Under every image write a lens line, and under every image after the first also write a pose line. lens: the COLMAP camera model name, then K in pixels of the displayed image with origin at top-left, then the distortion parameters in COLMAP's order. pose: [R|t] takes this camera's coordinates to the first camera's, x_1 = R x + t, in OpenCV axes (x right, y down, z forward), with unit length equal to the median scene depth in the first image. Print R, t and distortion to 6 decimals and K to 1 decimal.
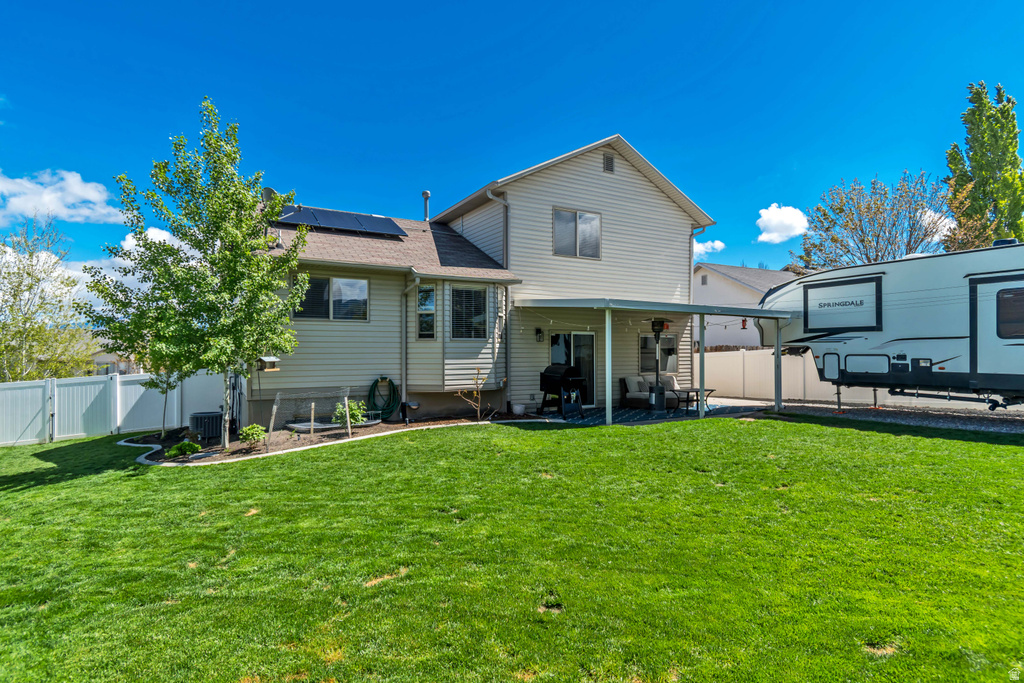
lens RADIAL K [[522.3, 0, 513.4], [0, 522.3, 348.9], [0, 0, 1]] dist [0.017336, 0.000083]
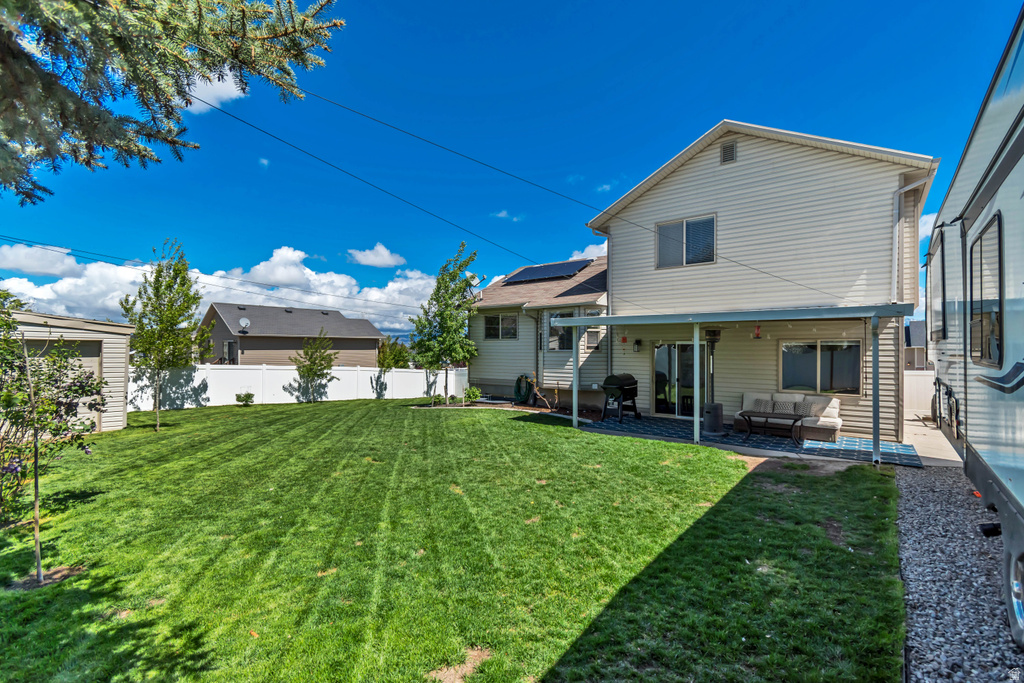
lens RADIAL K [[456.7, 0, 510.6], [0, 456.7, 349.7], [0, 0, 1]] dist [0.001566, 0.000181]
pose [[0.374187, 0.004126, -0.927344, 0.911710], [0.005269, 0.999965, 0.006574, -0.028107], [0.927338, -0.007346, 0.374152, 0.424195]]
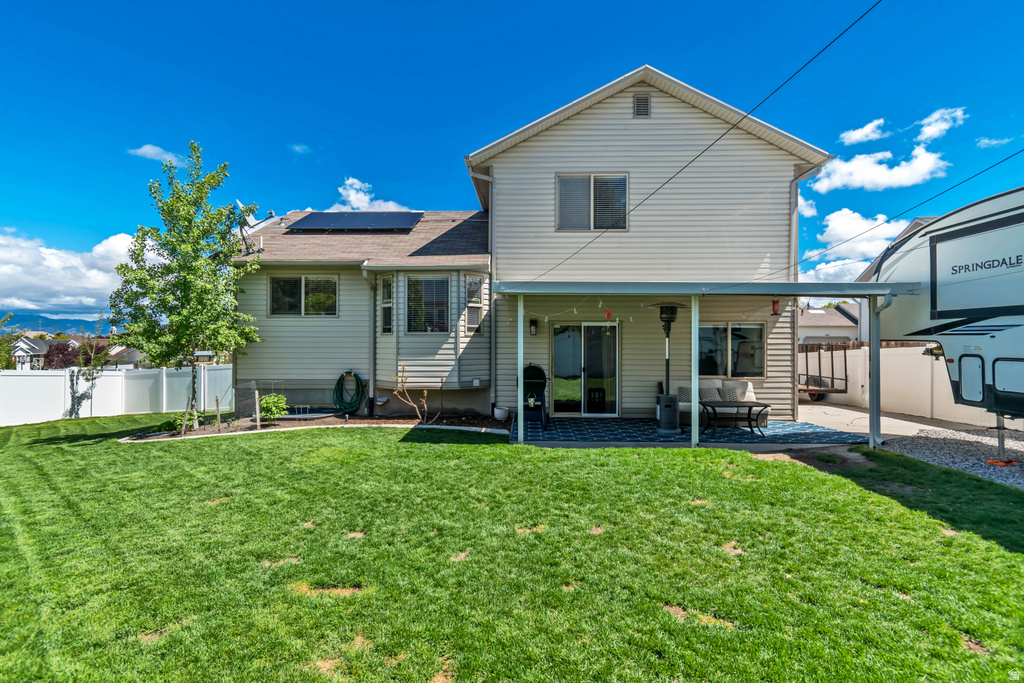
lens RADIAL K [[508.6, 0, 514.1], [0, 508.6, 339.4], [0, 0, 1]] dist [0.012251, 0.000341]
pose [[0.858903, 0.001502, -0.512137, 0.483800], [-0.000437, 0.999997, 0.002199, -0.009388], [0.512139, -0.001665, 0.858901, 0.294852]]
